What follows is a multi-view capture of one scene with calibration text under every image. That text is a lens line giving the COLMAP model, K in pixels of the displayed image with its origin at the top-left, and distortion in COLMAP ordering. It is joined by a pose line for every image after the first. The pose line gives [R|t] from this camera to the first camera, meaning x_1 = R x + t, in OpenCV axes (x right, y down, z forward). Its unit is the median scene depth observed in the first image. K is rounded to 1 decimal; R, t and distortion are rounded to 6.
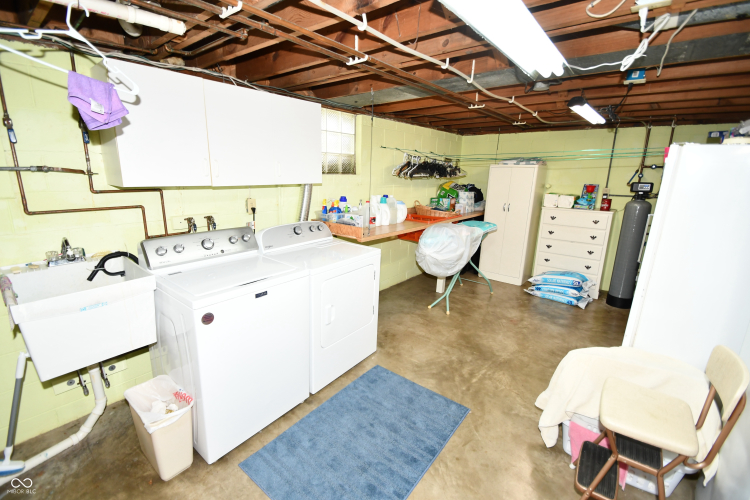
lens RADIAL K [[330.6, 0, 367.8], [0, 330.6, 249.6], [0, 0, 1]] dist [-0.000275, -0.000969]
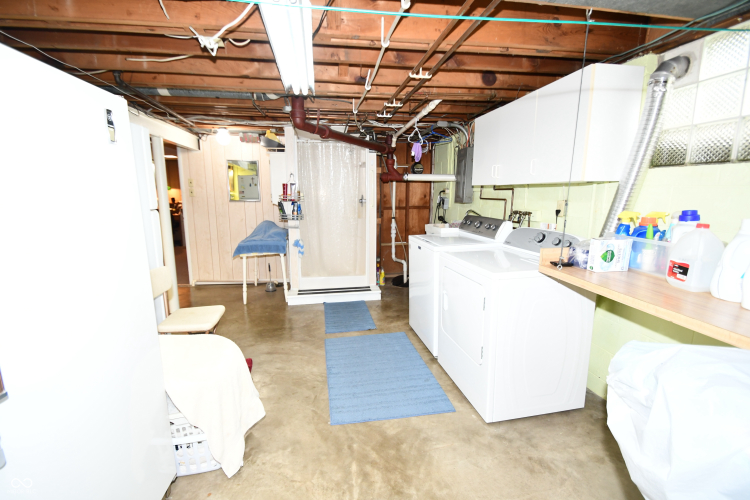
lens RADIAL K [[330.6, 0, 367.8], [0, 330.6, 249.6], [0, 0, 1]] dist [-0.000275, -0.000969]
pose [[-0.669509, 0.110673, -0.734512, 0.748539], [-0.181562, 0.934462, 0.306295, -0.221956], [0.720272, 0.338427, -0.605537, 1.283511]]
